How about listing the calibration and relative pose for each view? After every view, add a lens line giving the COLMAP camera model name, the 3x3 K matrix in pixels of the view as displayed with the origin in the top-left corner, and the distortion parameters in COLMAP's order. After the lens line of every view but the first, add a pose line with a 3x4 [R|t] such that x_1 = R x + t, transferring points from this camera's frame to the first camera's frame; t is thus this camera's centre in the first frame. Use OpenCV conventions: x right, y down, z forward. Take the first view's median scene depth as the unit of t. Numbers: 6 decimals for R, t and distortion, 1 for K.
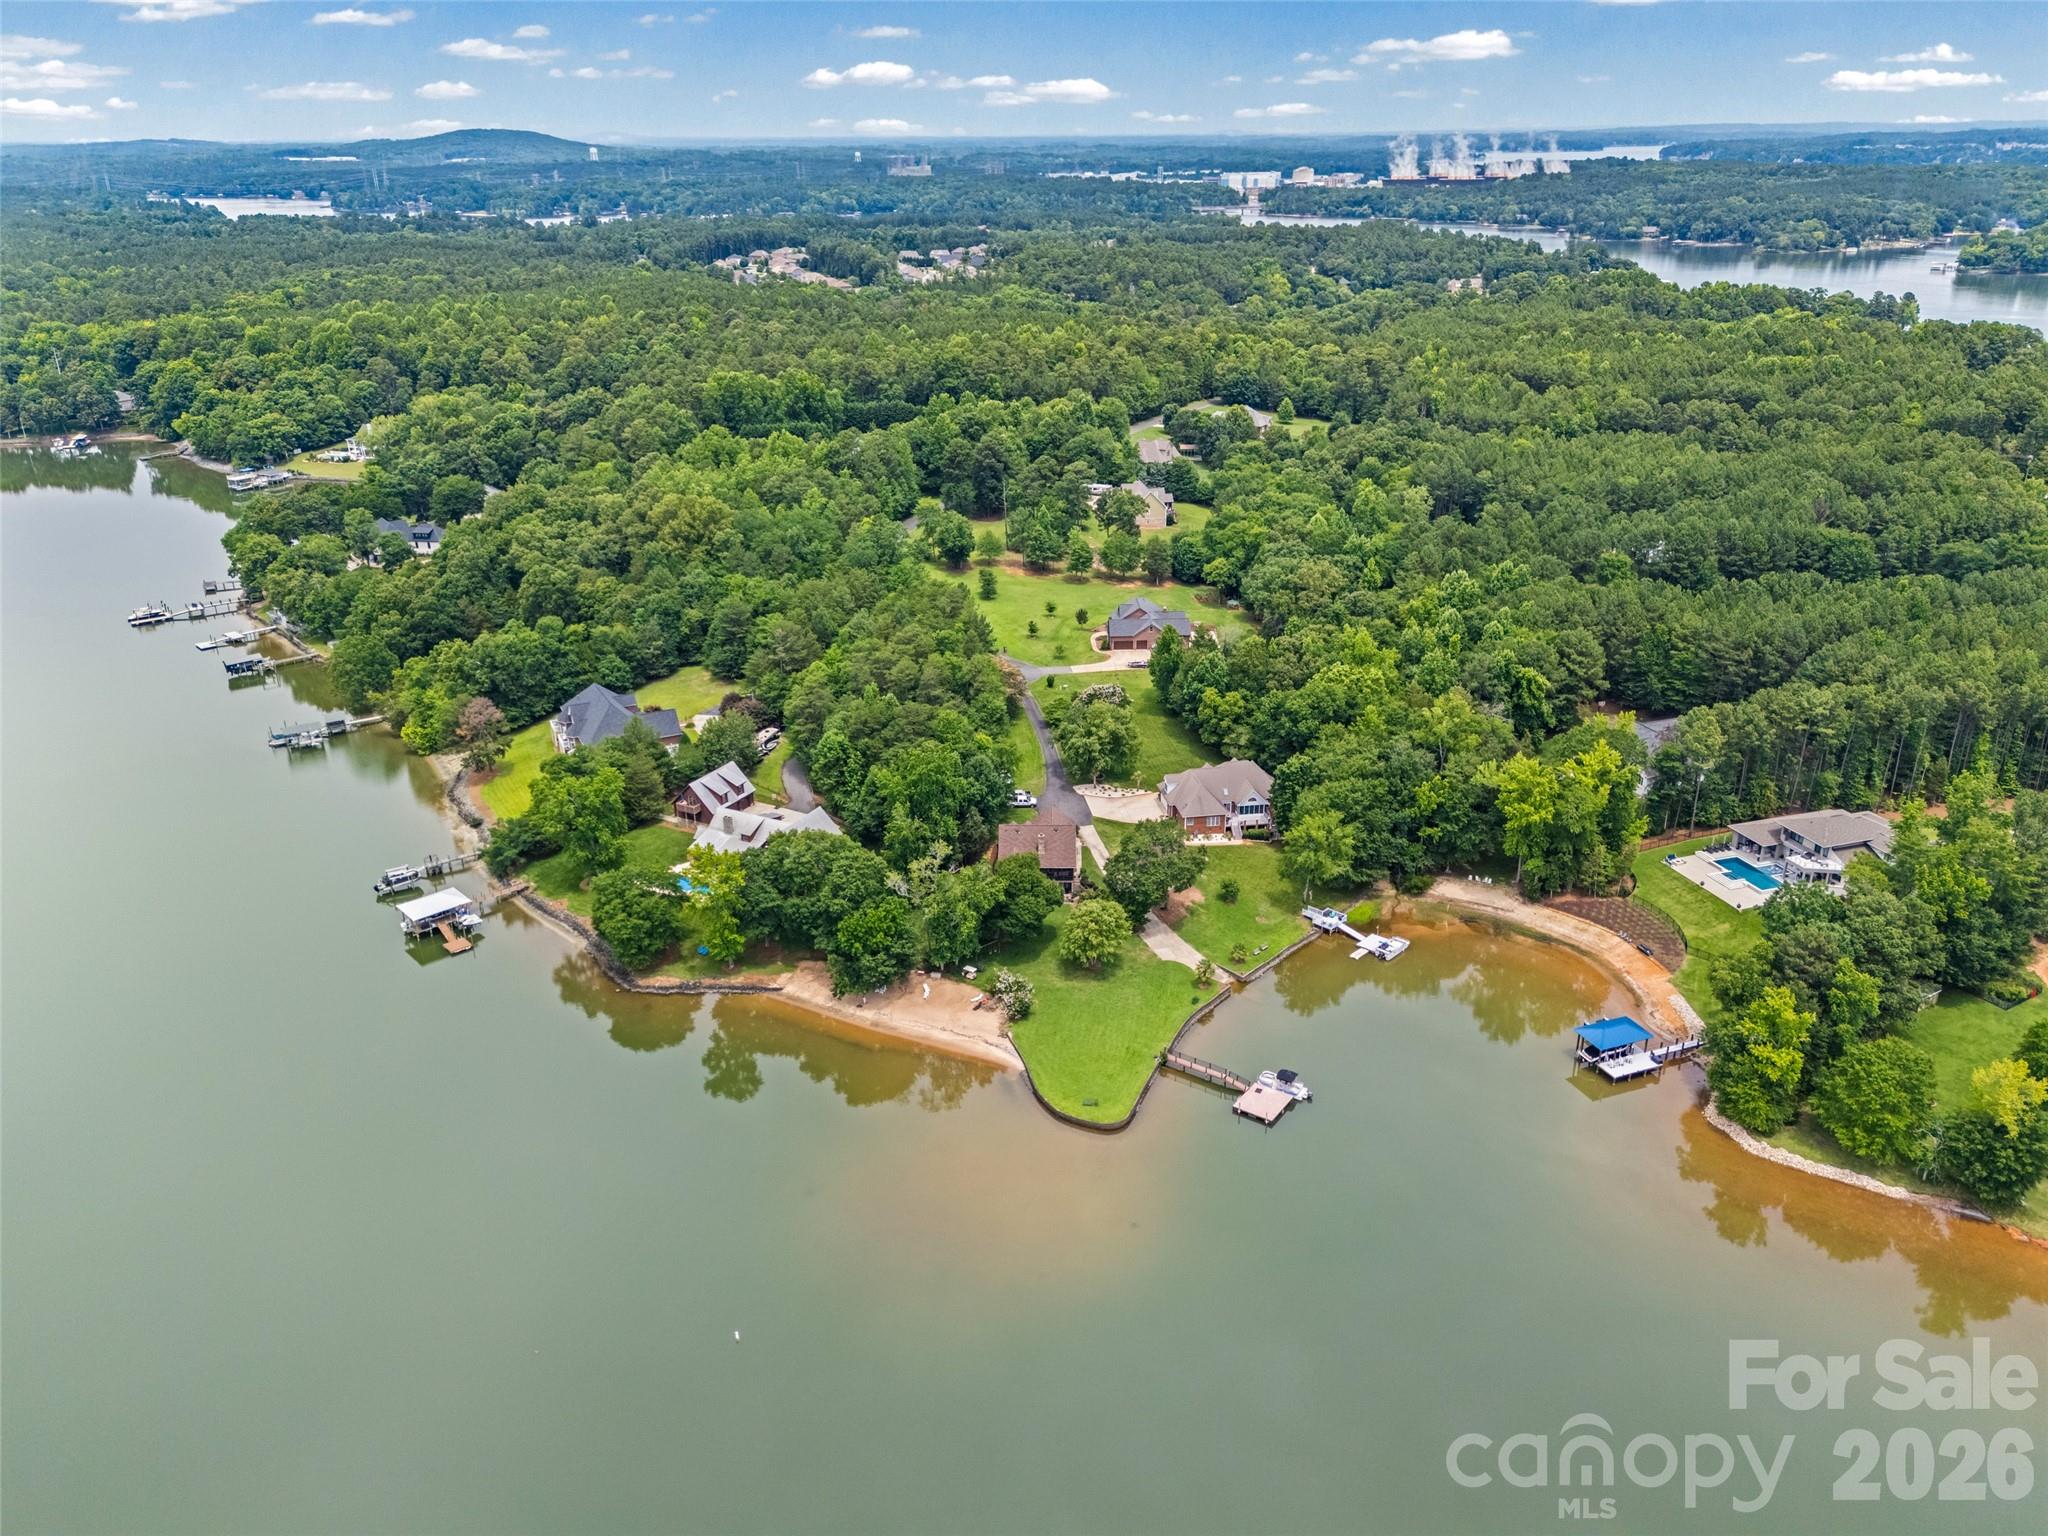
lens RADIAL K [[1501.9, 0, 1024.0], [0, 1501.9, 768.0], [0, 0, 1]] dist [0.086071, -0.093065]
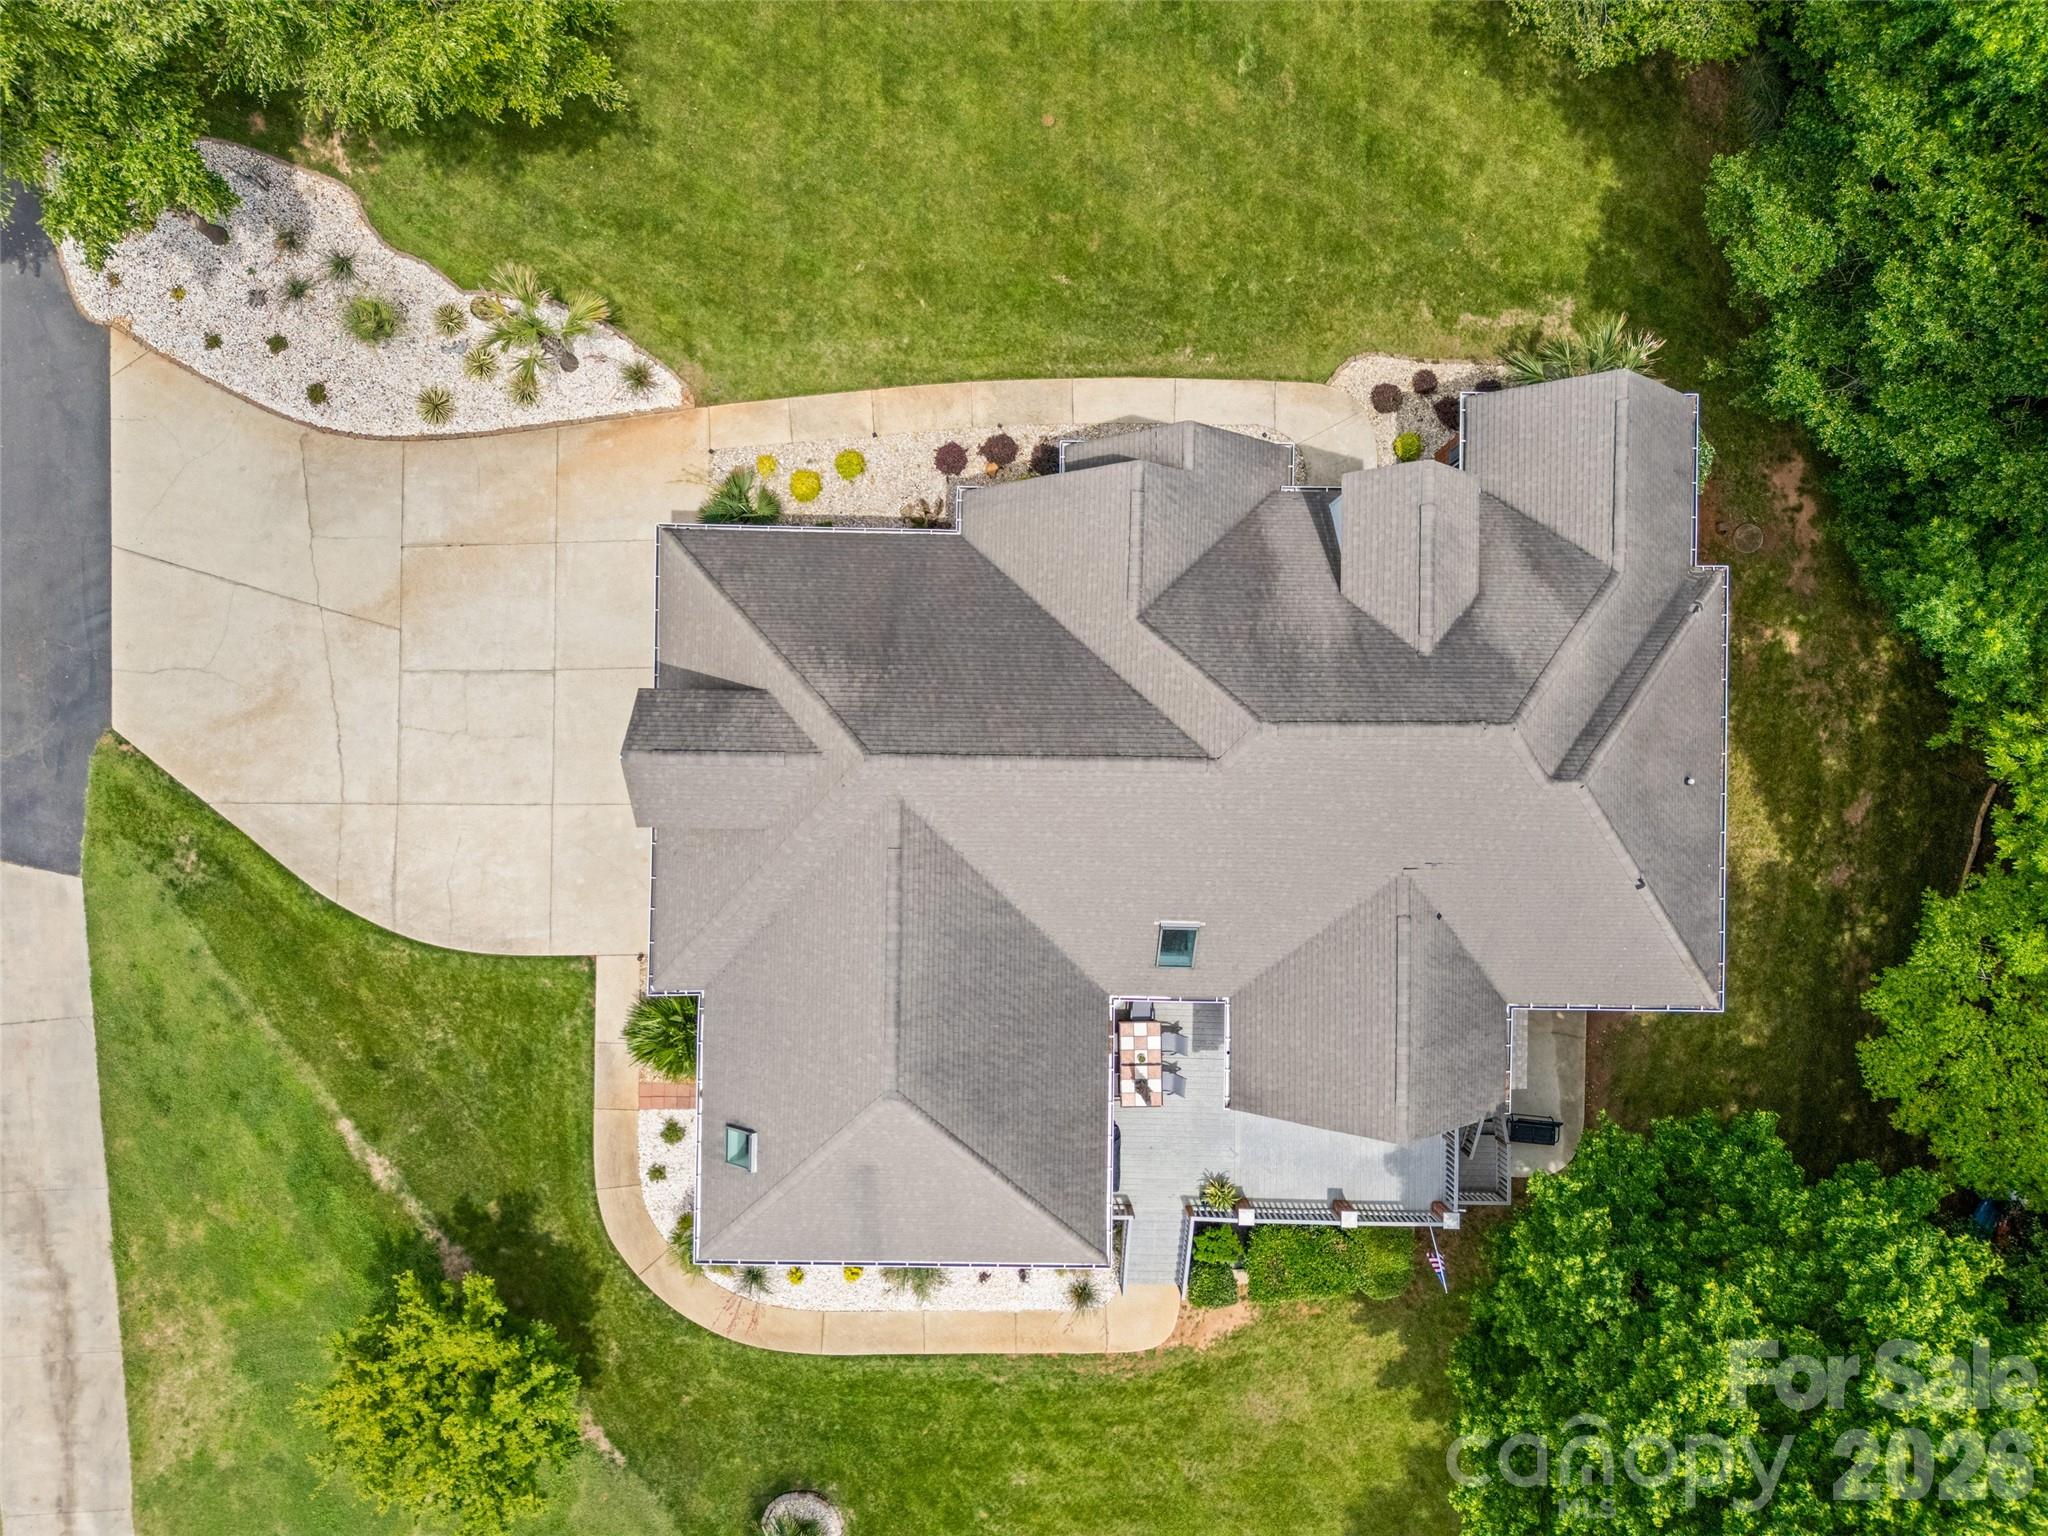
lens RADIAL K [[1501.9, 0, 1024.0], [0, 1501.9, 768.0], [0, 0, 1]] dist [0.086071, -0.093065]
pose [[0.985698, 0.167608, 0.017499, 0.115137], [-0.081884, 0.385612, 0.919020, -0.085939], [0.147287, -0.907310, 0.393821, 0.936824]]
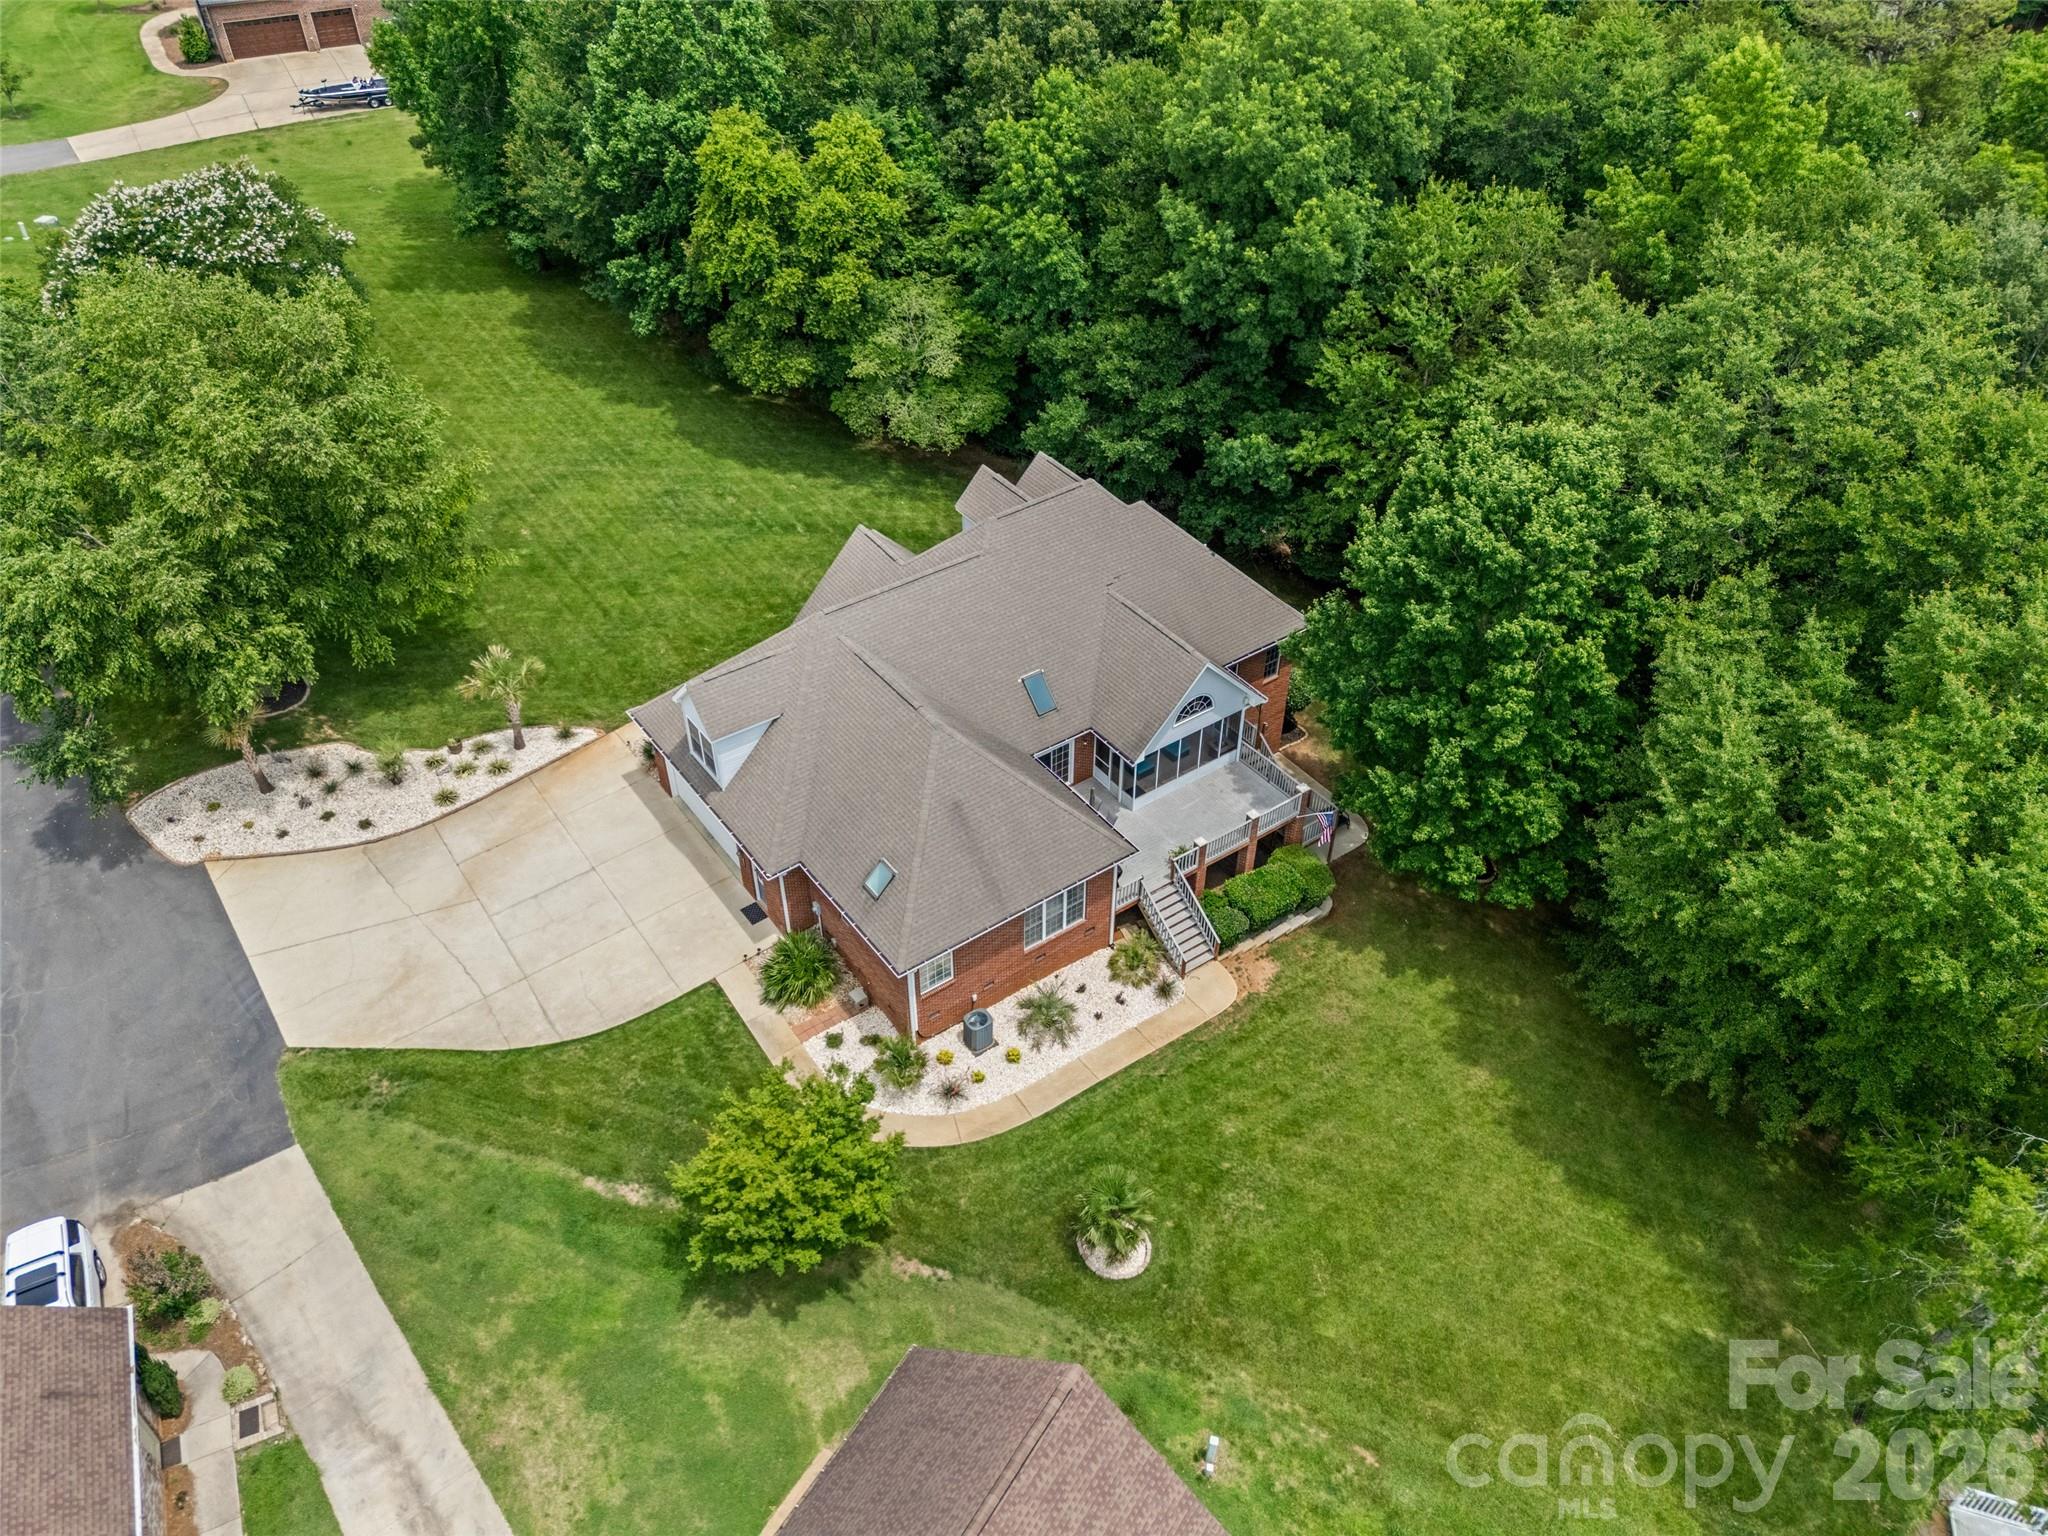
lens RADIAL K [[1501.9, 0, 1024.0], [0, 1501.9, 768.0], [0, 0, 1]] dist [0.086071, -0.093065]
pose [[0.891403, -0.286194, 0.351417, 0.065171], [0.165817, 0.927581, 0.334810, -0.034618], [-0.421788, -0.240180, 0.874305, 0.816672]]
